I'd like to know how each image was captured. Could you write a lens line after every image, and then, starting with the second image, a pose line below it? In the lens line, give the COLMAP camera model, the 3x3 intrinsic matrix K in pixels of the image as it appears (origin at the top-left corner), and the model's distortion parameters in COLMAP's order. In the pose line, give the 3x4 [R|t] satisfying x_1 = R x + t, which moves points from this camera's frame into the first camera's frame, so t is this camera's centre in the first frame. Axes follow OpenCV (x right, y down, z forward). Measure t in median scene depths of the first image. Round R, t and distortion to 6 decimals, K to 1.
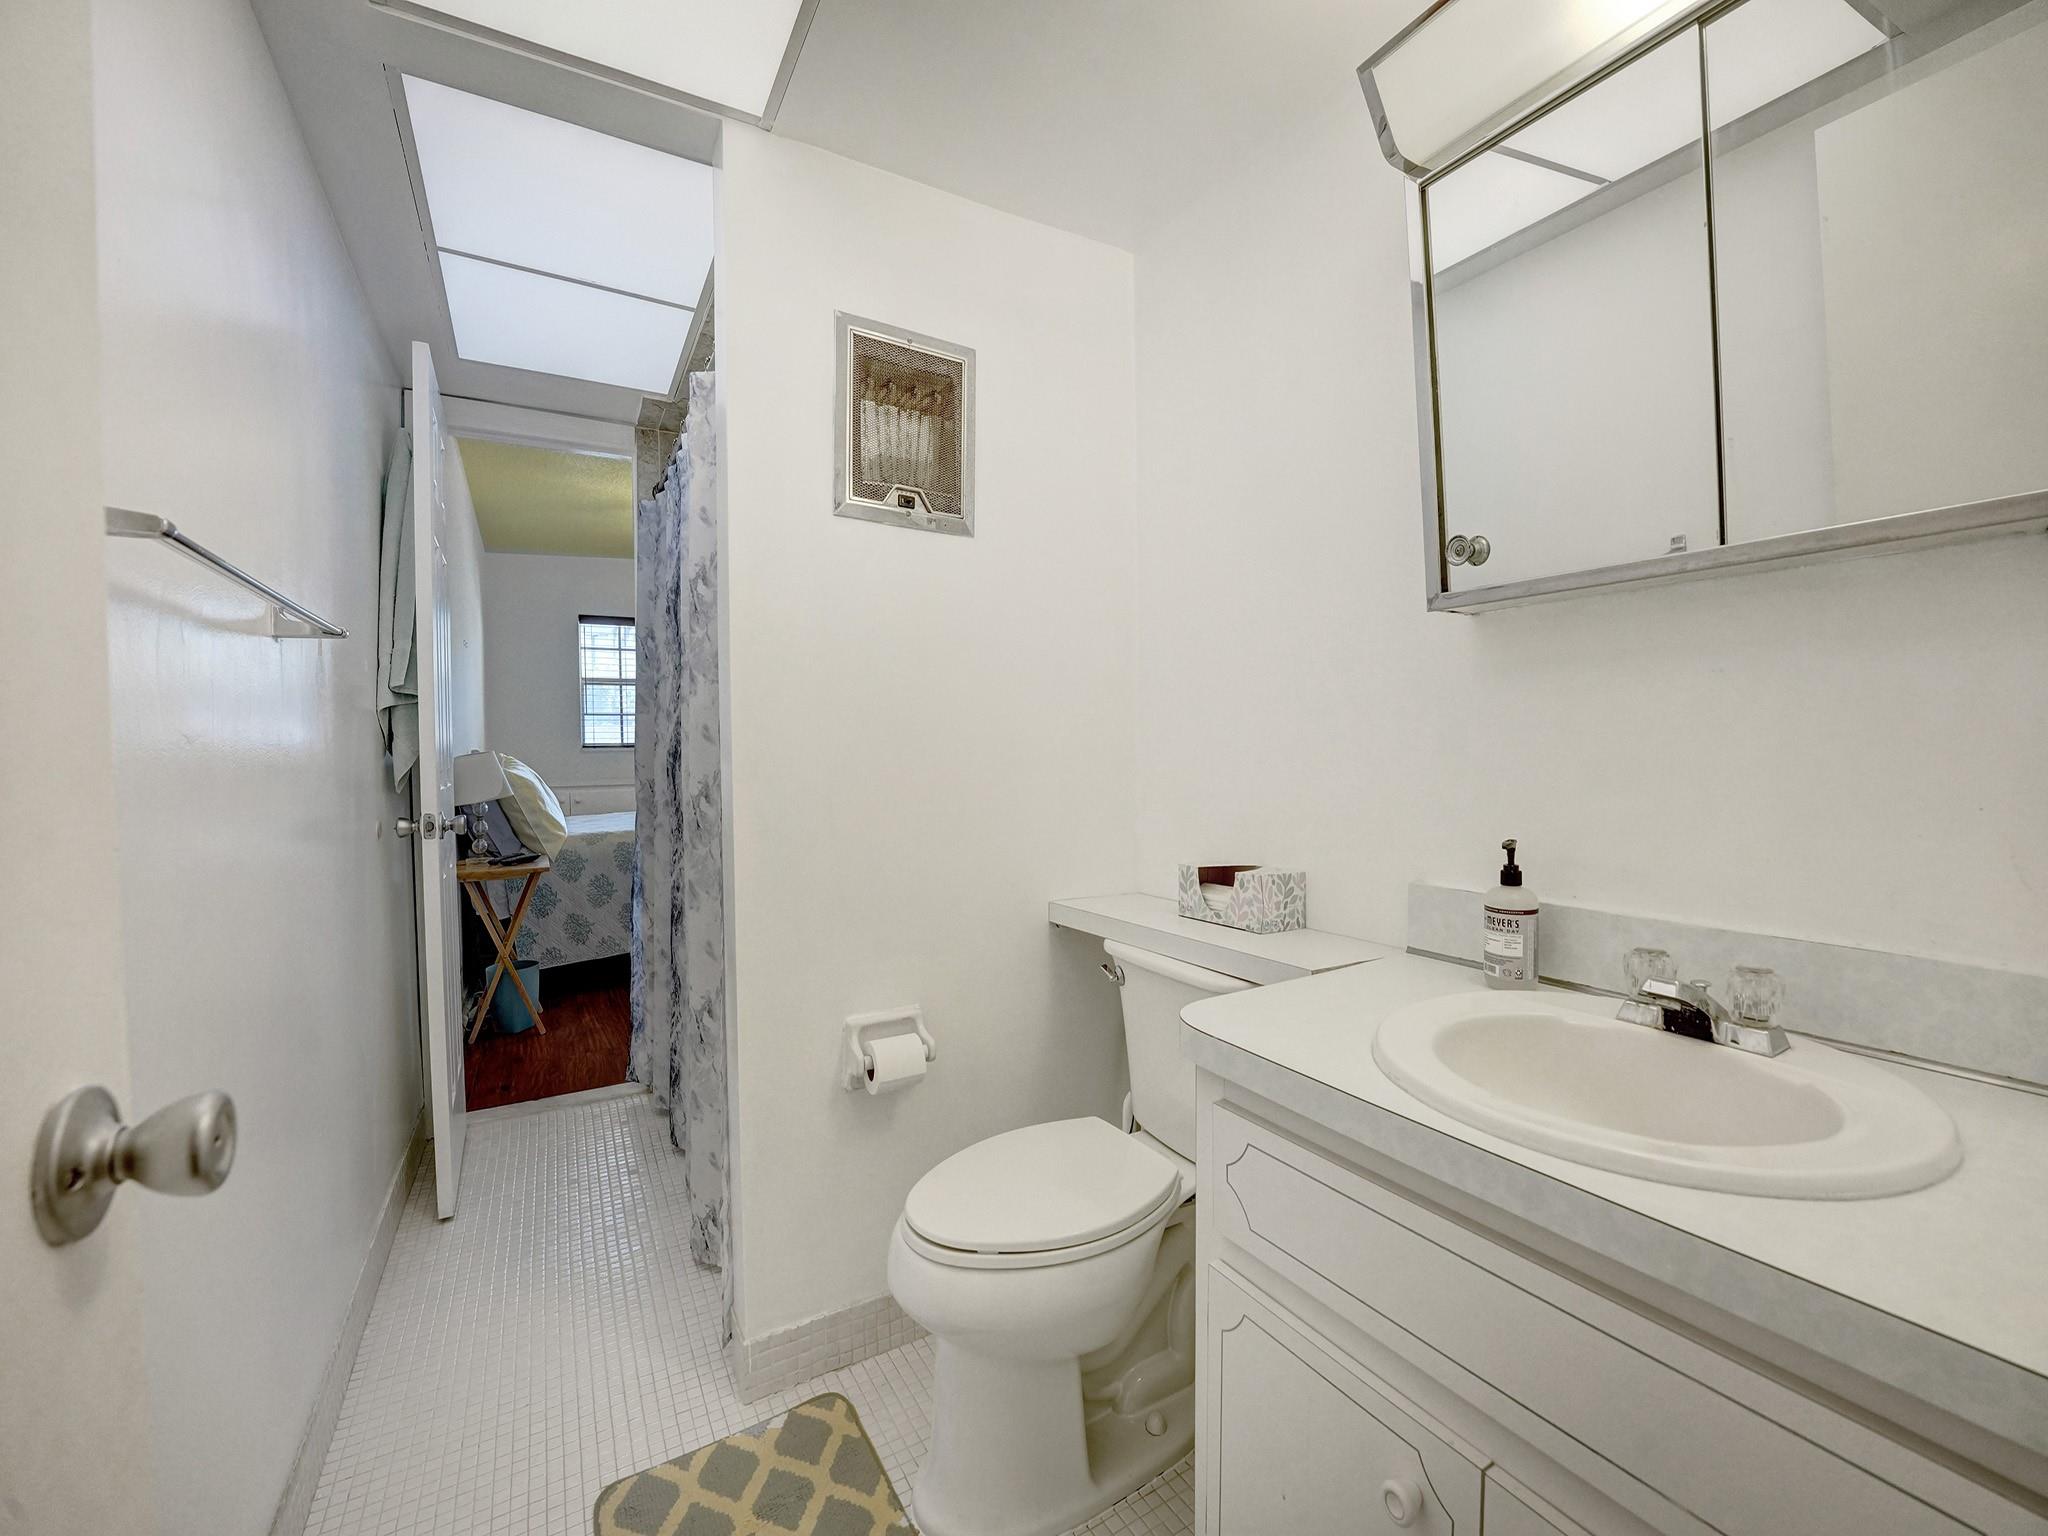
lens RADIAL K [[834.9, 0, 1019.6], [0, 834.9, 773.8], [0, 0, 1]] dist [-0.023363, -0.000024]
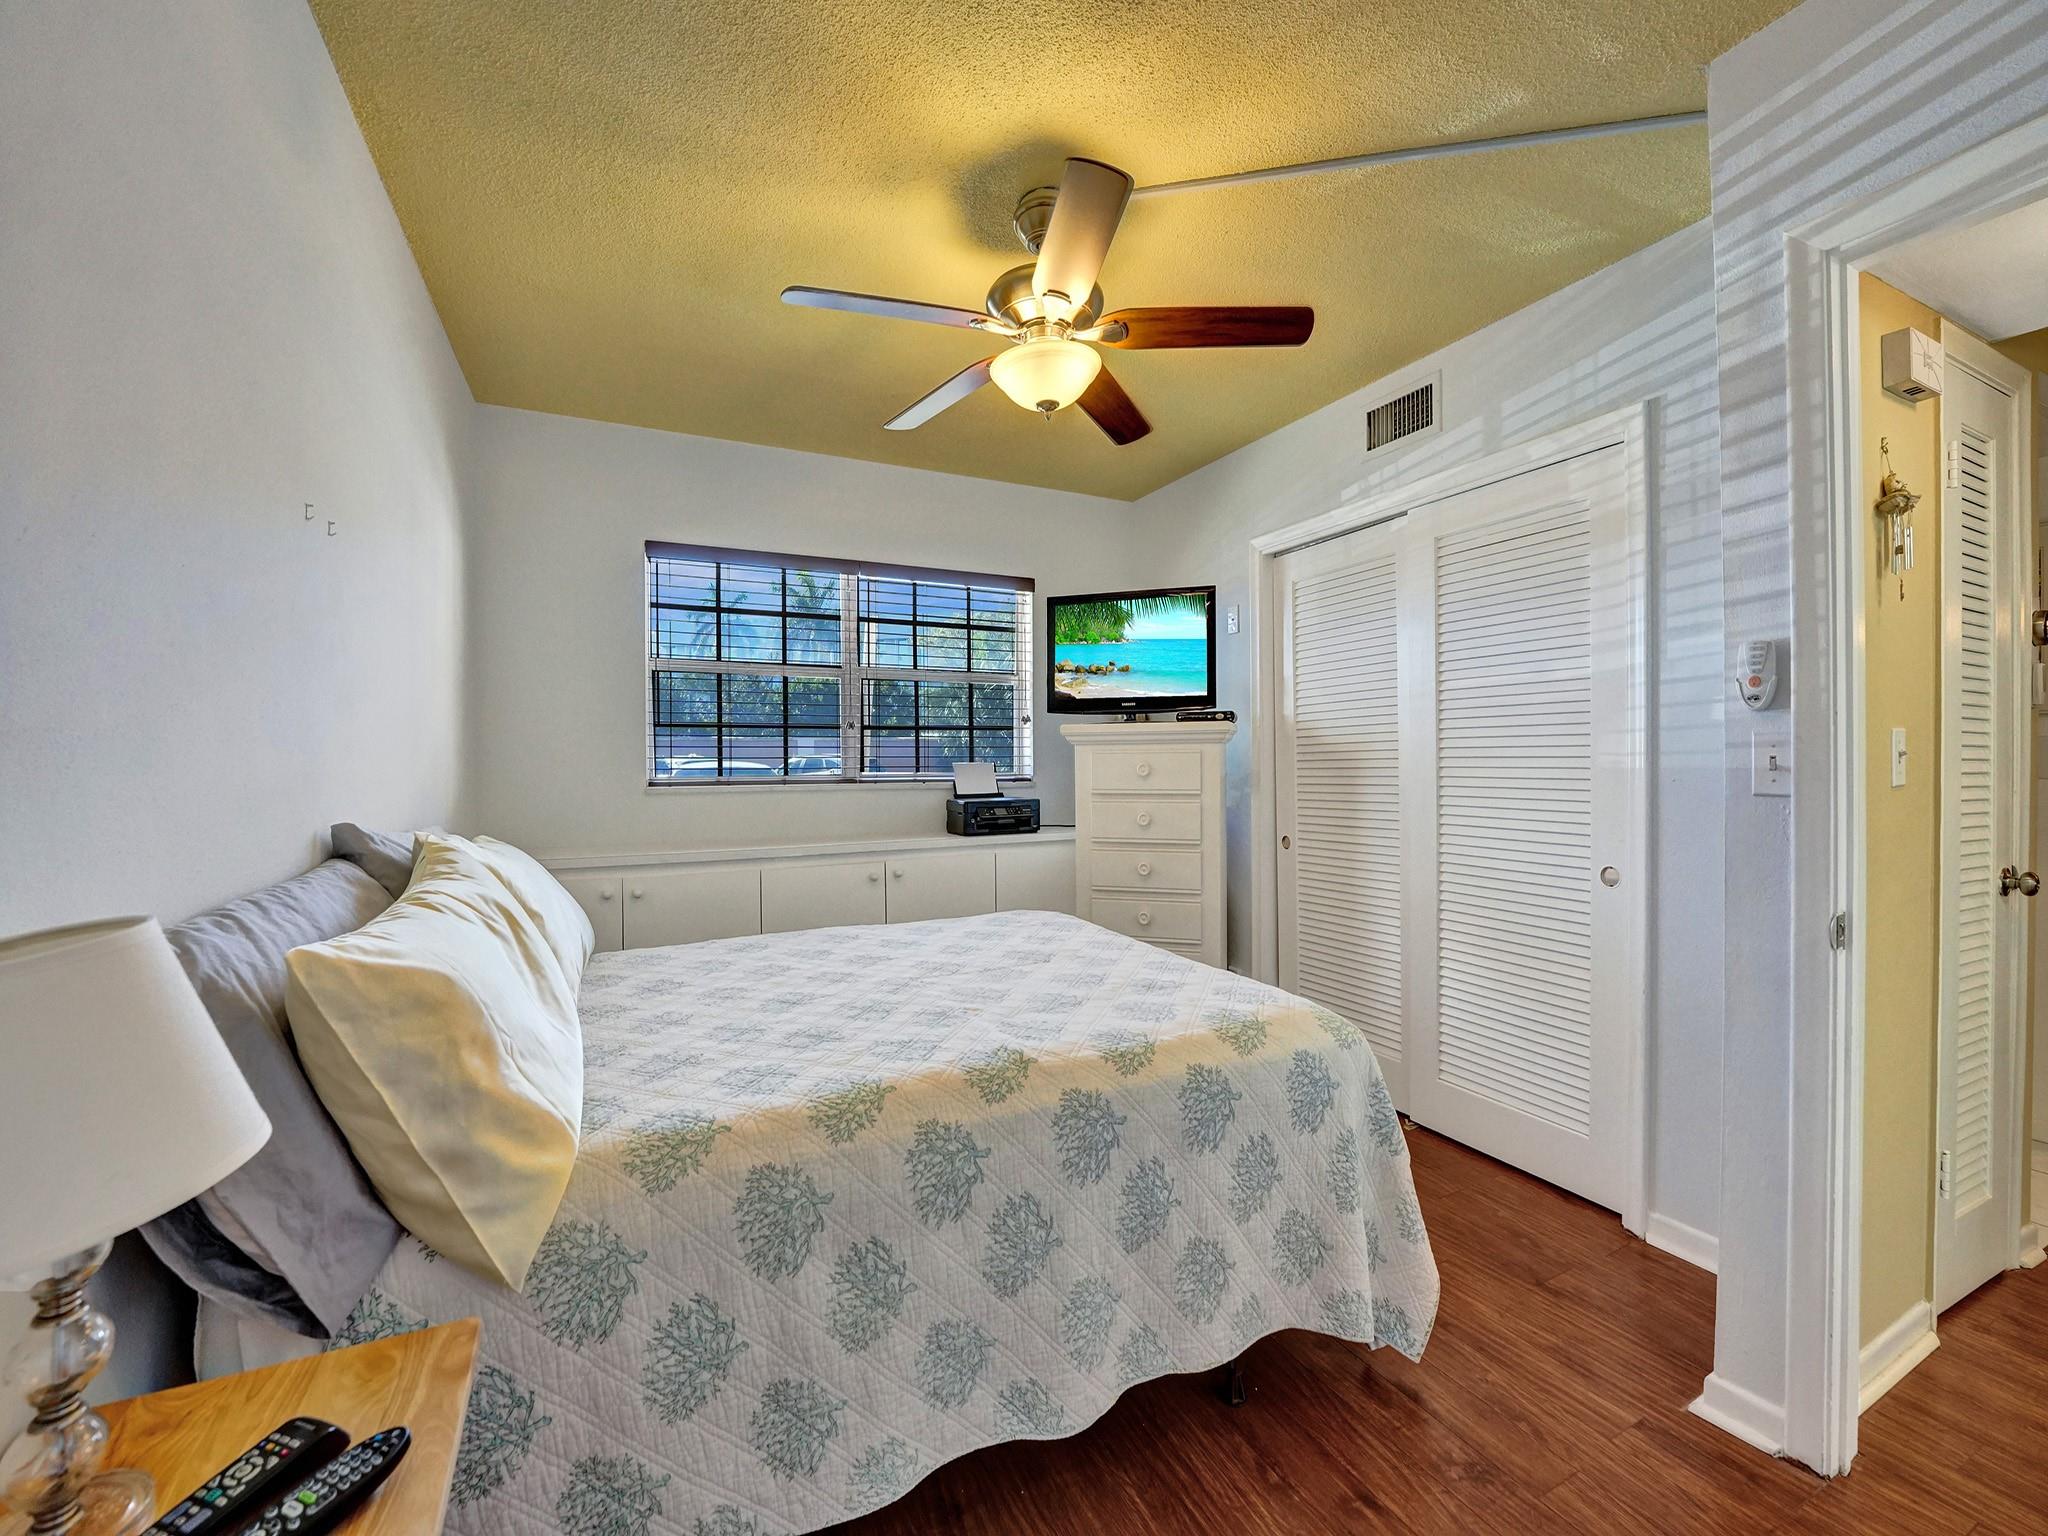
lens RADIAL K [[834.9, 0, 1019.6], [0, 834.9, 773.8], [0, 0, 1]] dist [-0.023363, -0.000024]
pose [[0.997162, 0.016631, -0.073421, -0.383862], [-0.017924, 0.999695, -0.016987, -0.052374], [0.073116, 0.018254, 0.997156, 0.738892]]
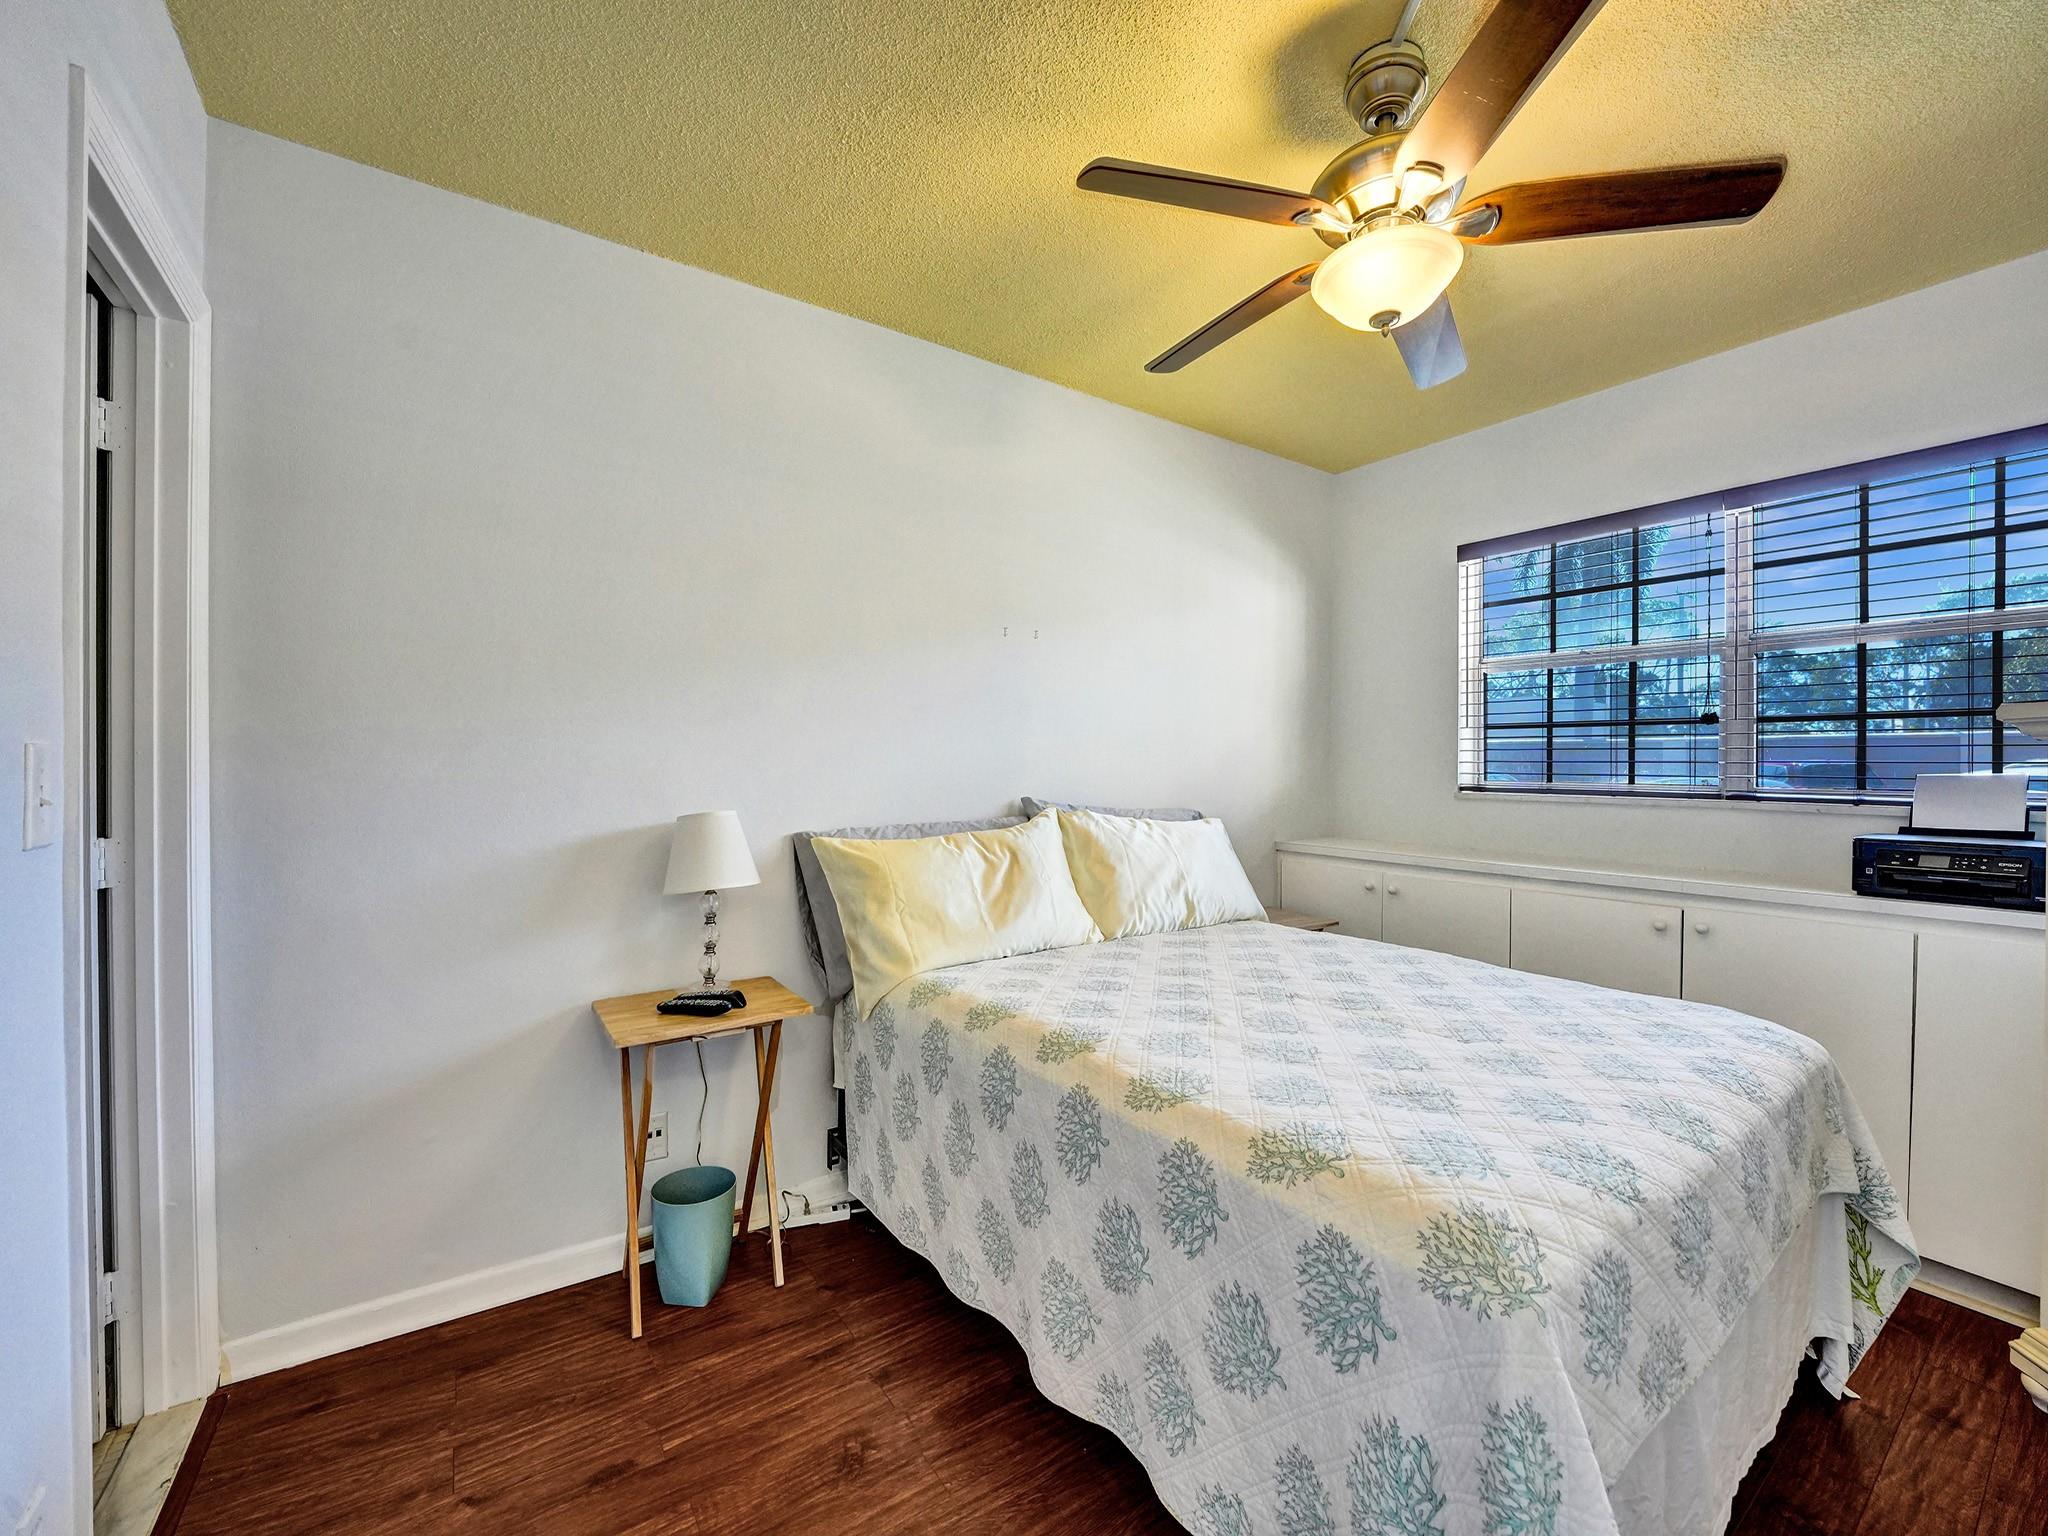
lens RADIAL K [[834.9, 0, 1019.6], [0, 834.9, 773.8], [0, 0, 1]] dist [-0.023363, -0.000024]
pose [[0.069695, 0.038108, -0.996840, -0.032170], [-0.043472, 0.998437, 0.035129, -0.072711], [0.996621, 0.040886, 0.071243, 1.033312]]
